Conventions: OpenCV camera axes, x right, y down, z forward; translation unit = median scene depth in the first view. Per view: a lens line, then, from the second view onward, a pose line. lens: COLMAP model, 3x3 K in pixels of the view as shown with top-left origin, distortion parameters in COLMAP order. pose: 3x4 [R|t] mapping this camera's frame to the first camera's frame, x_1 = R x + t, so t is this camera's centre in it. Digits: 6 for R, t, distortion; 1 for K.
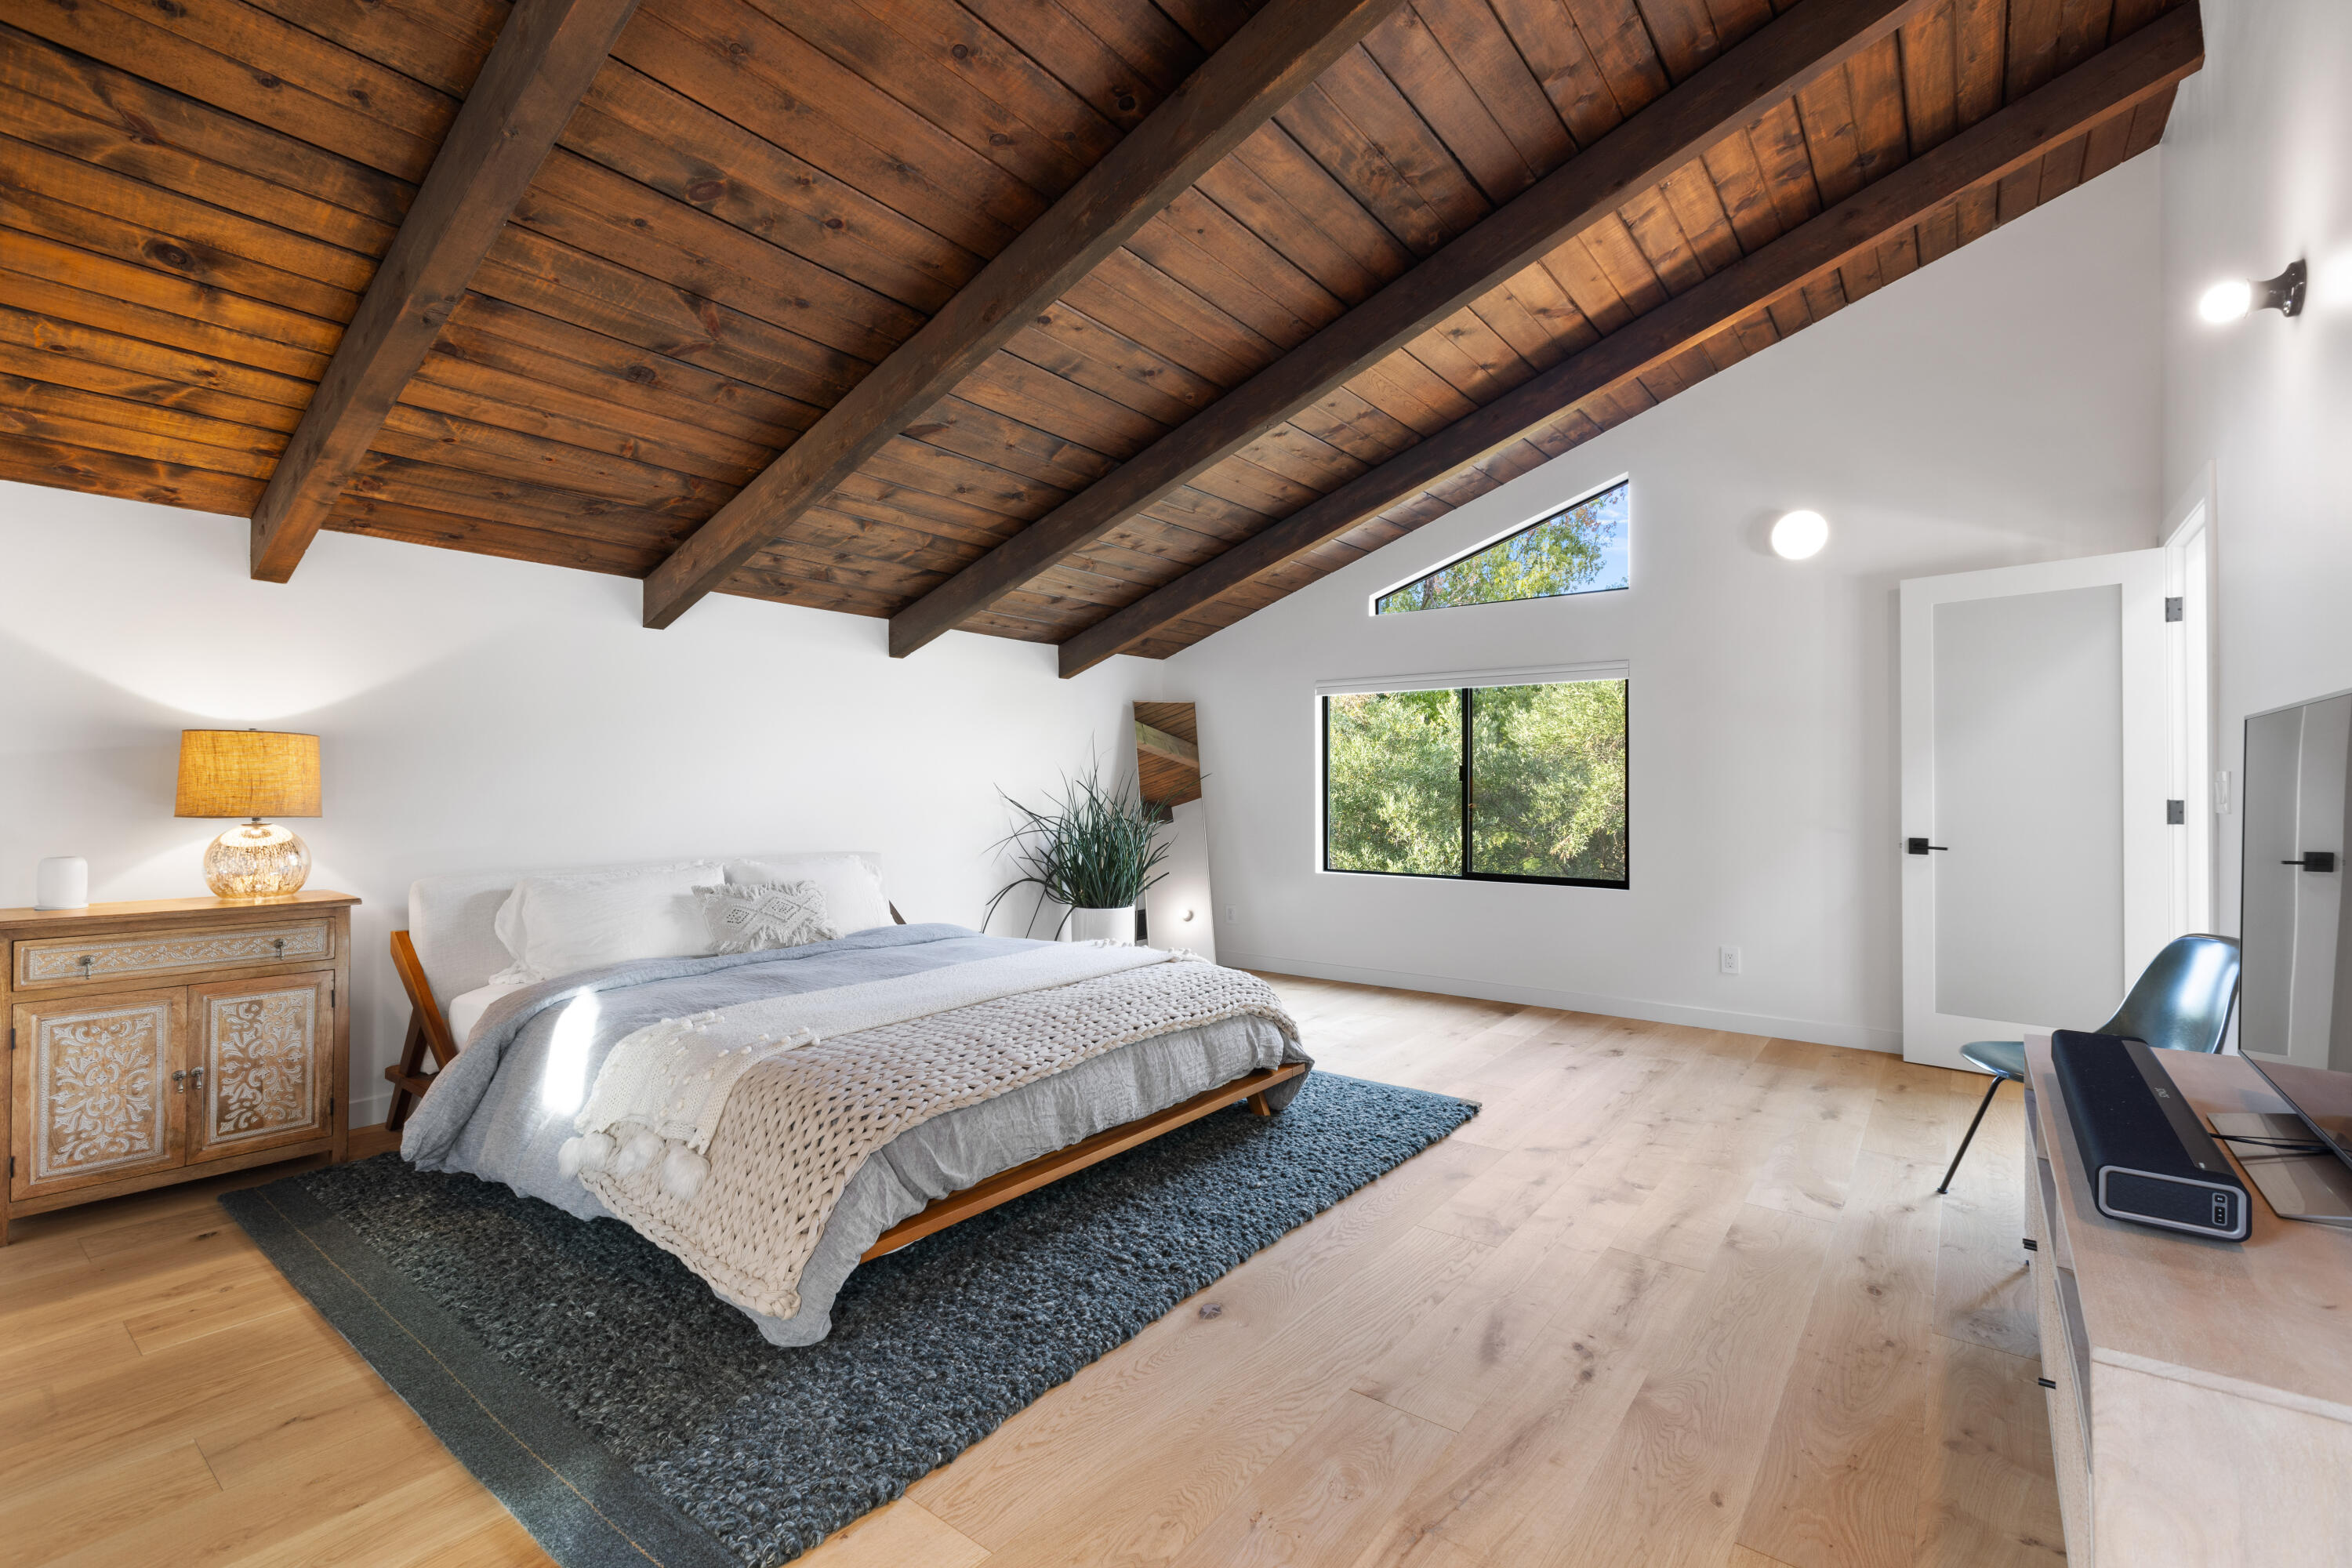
lens RADIAL K [[1041.2, 0, 1164.8], [0, 1041.2, 779.3], [0, 0, 1]] dist [0.000067, 0.000231]
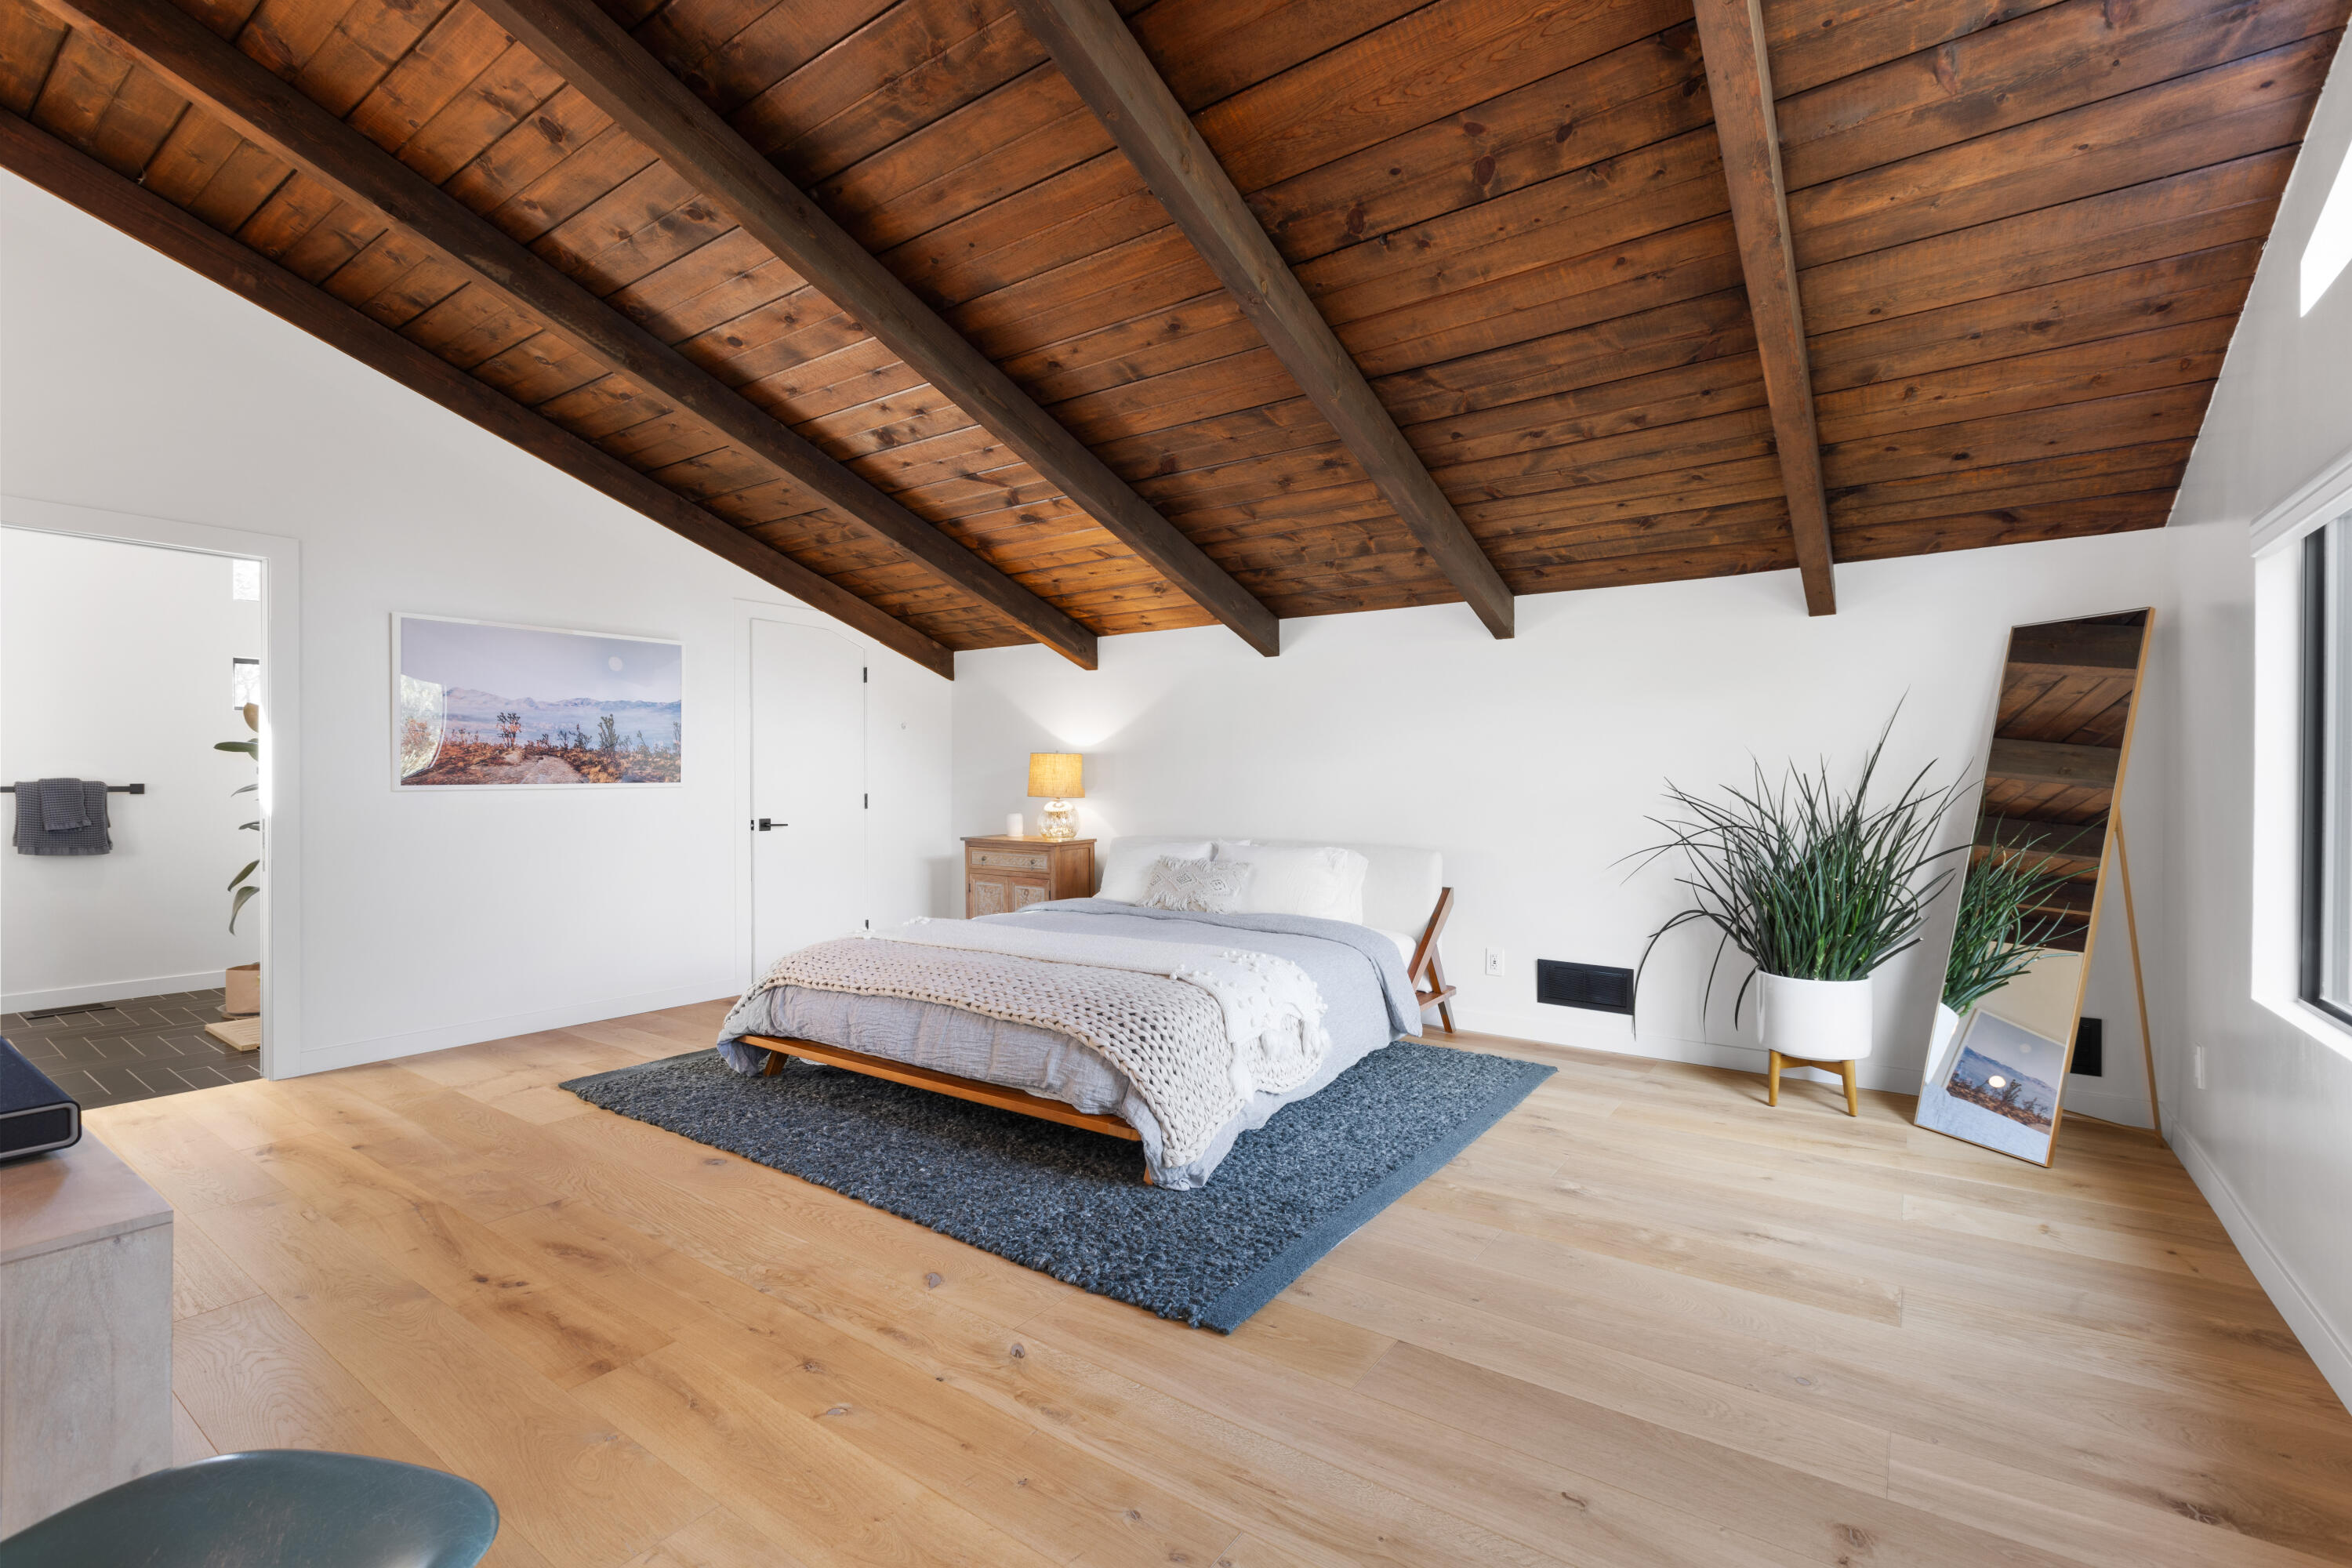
lens RADIAL K [[1032.9, 0, 1176.0], [0, 1032.9, 784.0], [0, 0, 1]] dist [0.001843, 0.000025]
pose [[0.044506, 0.008535, -0.998973, 1.419860], [0.008709, 0.999922, 0.008931, -0.001000], [0.998971, -0.009098, 0.044428, 1.529775]]
